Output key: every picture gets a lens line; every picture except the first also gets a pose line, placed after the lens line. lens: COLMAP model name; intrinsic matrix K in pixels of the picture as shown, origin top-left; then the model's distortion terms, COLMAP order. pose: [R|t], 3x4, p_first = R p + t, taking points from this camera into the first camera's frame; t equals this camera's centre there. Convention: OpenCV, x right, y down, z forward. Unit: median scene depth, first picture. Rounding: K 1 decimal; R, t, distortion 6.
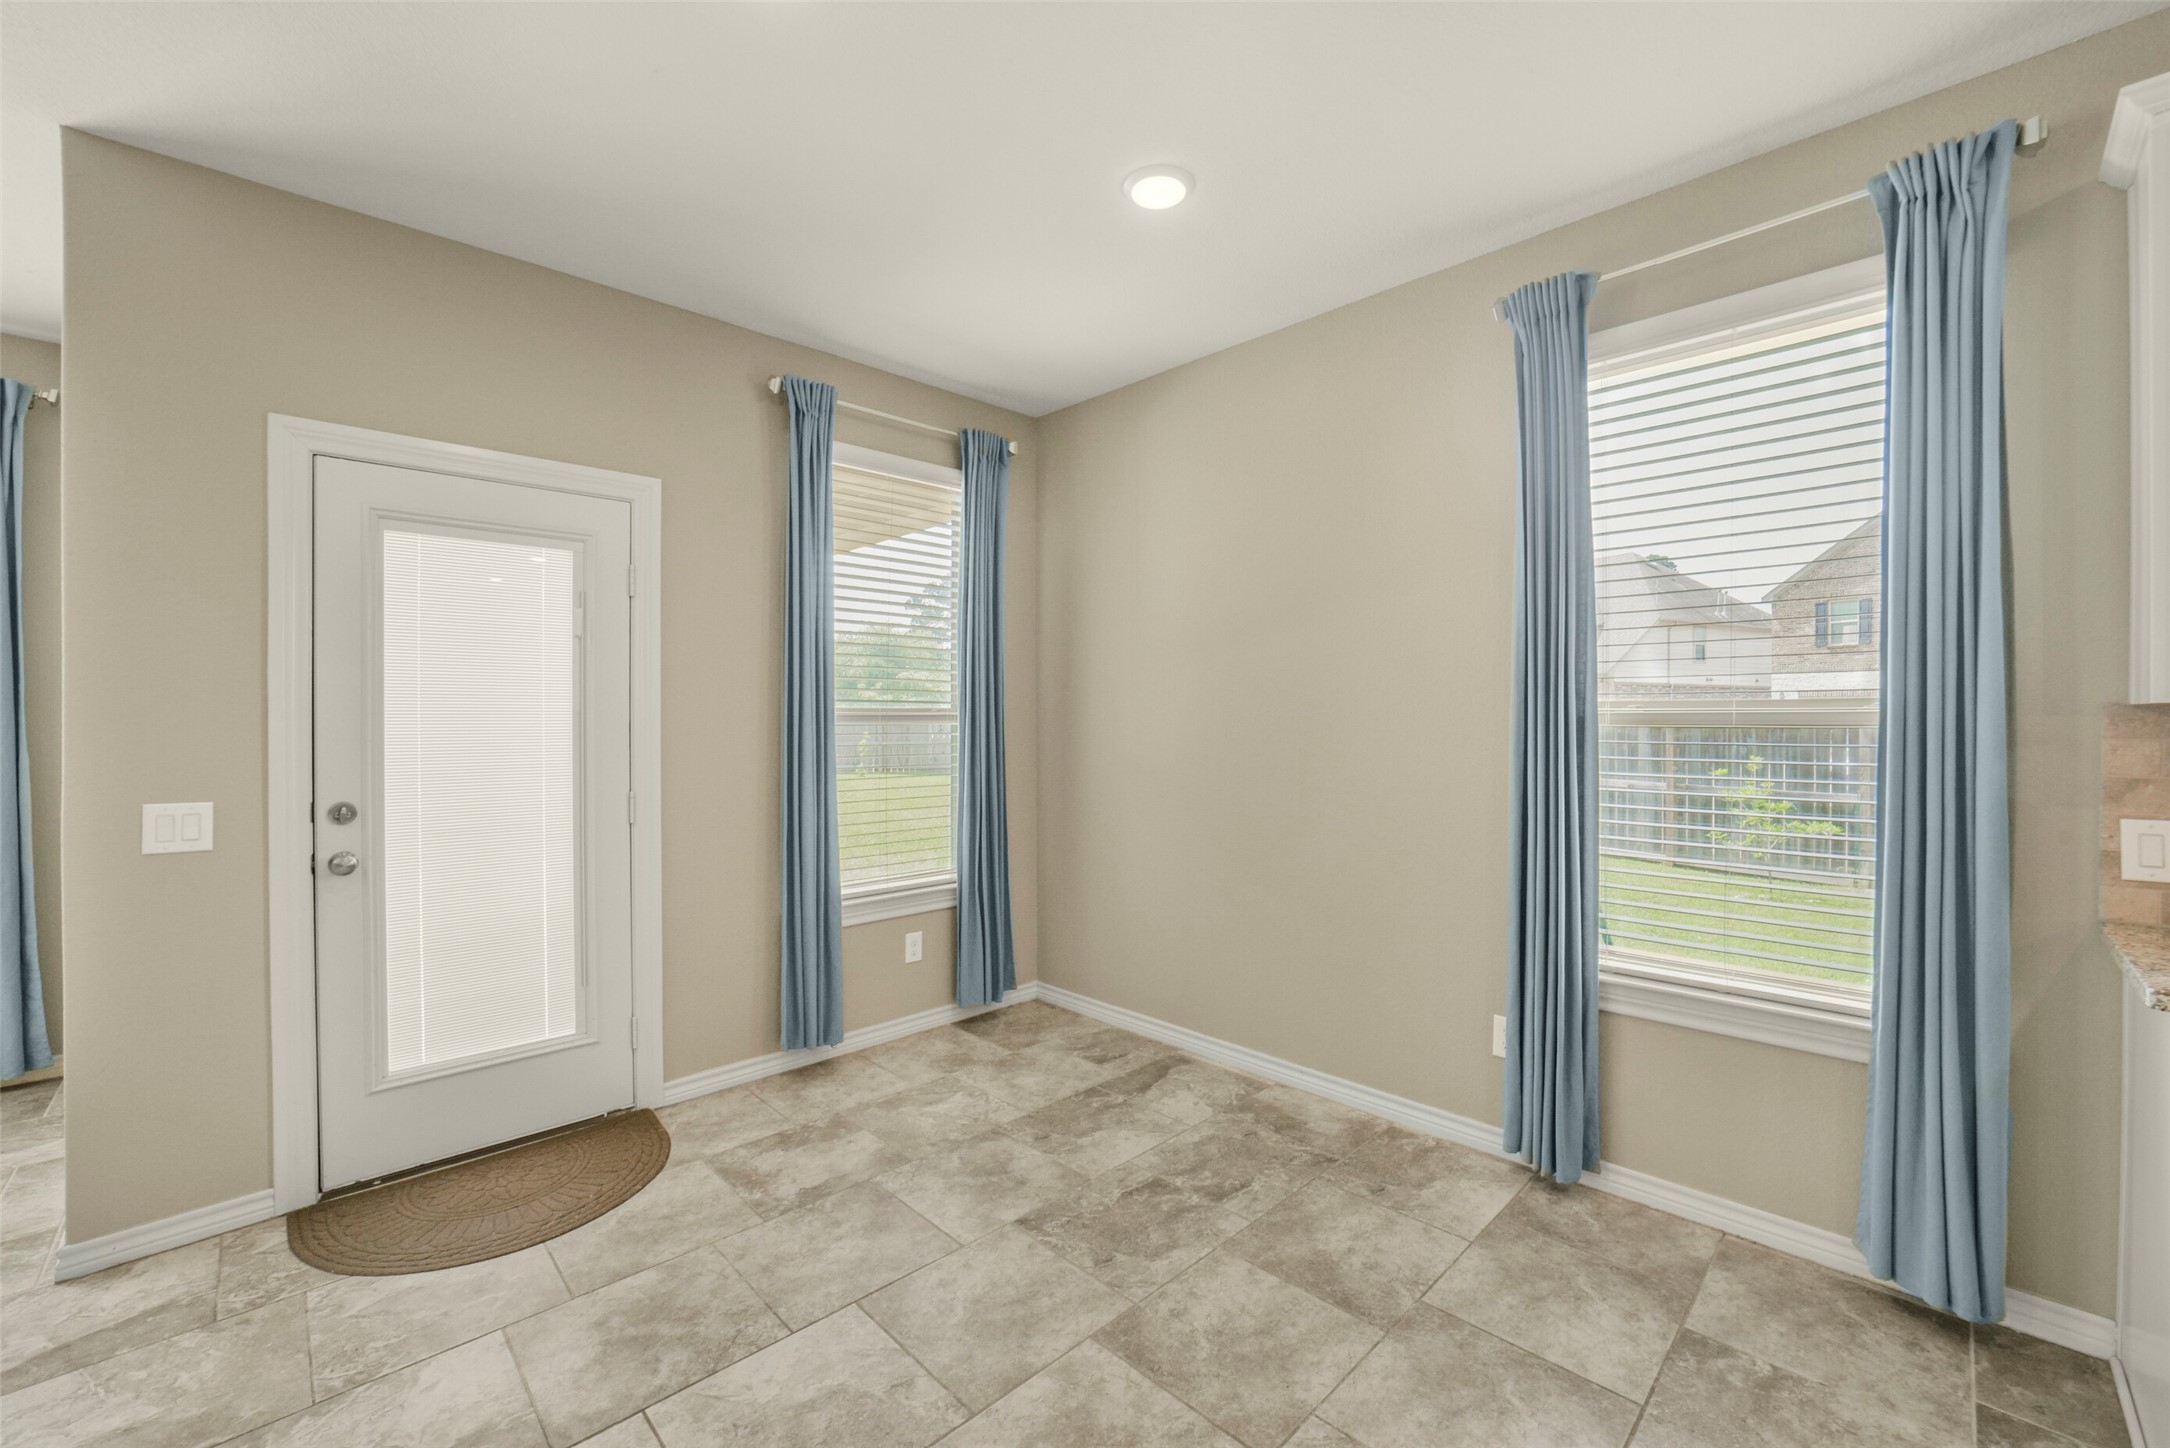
lens RADIAL K [[862.9, 0, 1093.4], [0, 862.9, 723.8], [0, 0, 1]] dist [-0.039994, 0.009765]
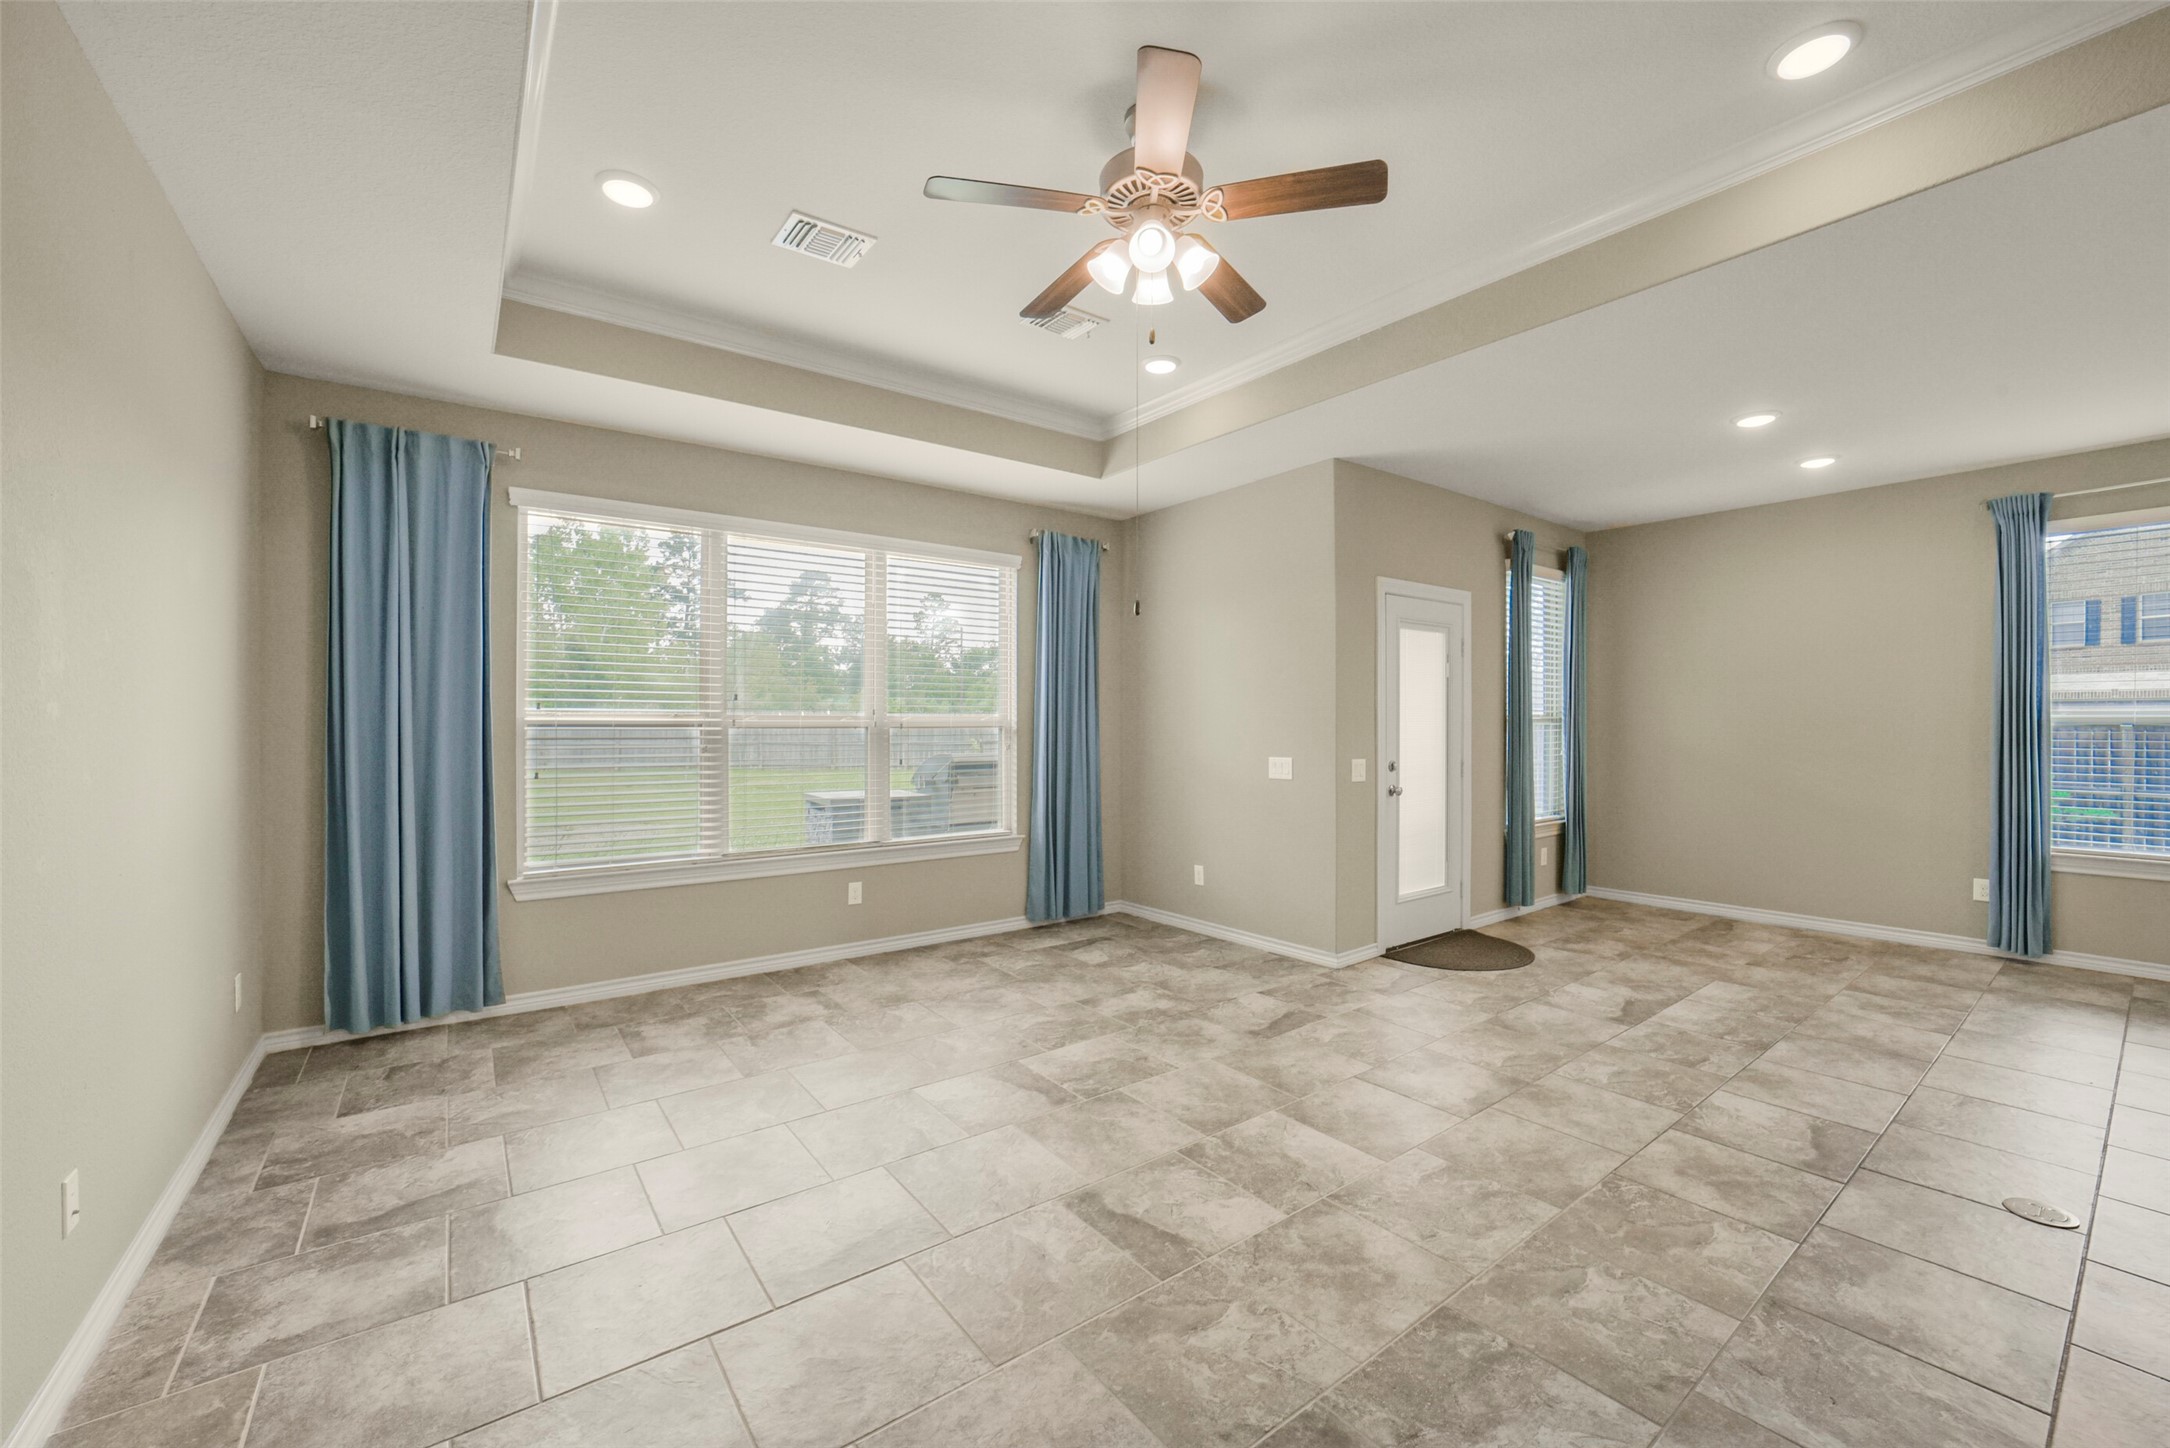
lens RADIAL K [[862.9, 0, 1093.4], [0, 862.9, 723.8], [0, 0, 1]] dist [-0.039994, 0.009765]
pose [[0.991516, 0.000008, -0.129984, -1.314205], [-0.000295, 0.999998, -0.002190, 0.006684], [0.129983, 0.002210, 0.991514, -1.159602]]
